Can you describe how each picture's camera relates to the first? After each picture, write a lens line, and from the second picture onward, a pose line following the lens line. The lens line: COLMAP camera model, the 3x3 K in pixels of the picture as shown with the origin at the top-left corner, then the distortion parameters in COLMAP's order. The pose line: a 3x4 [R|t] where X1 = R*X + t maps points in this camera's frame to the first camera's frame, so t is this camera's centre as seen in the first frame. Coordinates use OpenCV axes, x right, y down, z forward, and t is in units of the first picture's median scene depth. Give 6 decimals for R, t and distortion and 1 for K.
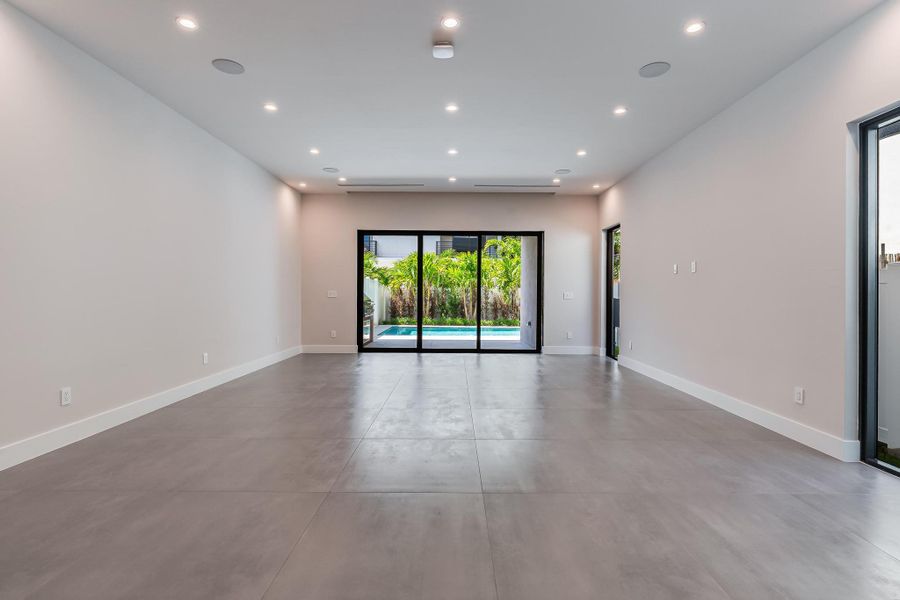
lens RADIAL K [[393.5, 0, 453.6], [0, 393.5, 292.1], [0, 0, 1]] dist [0.000717, 0.000090]
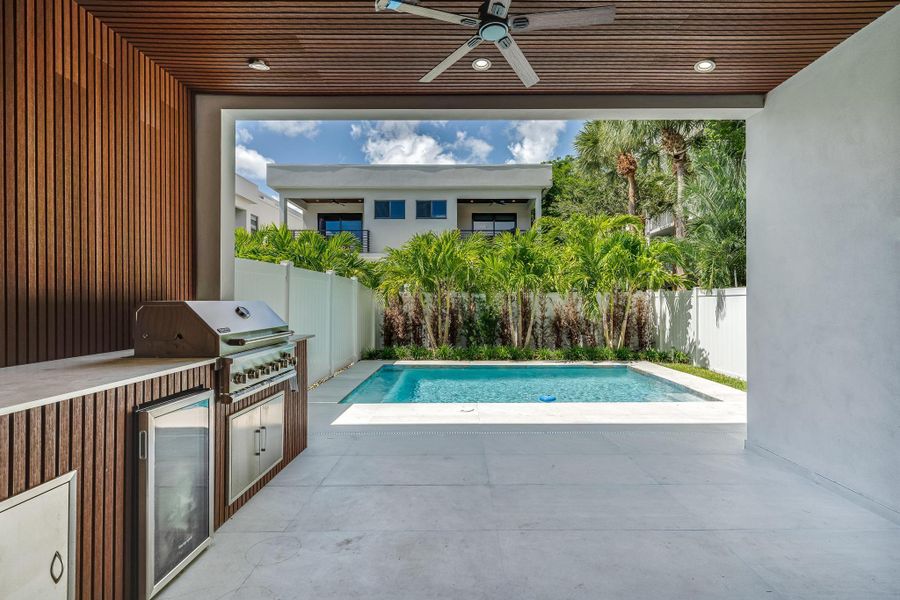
lens RADIAL K [[393.5, 0, 453.6], [0, 393.5, 292.1], [0, 0, 1]] dist [0.000717, 0.000090]
pose [[0.999891, -0.007634, -0.012608, -0.047117], [0.007436, 0.999850, -0.015618, -0.003543], [0.012725, 0.015522, 0.999799, 0.414855]]
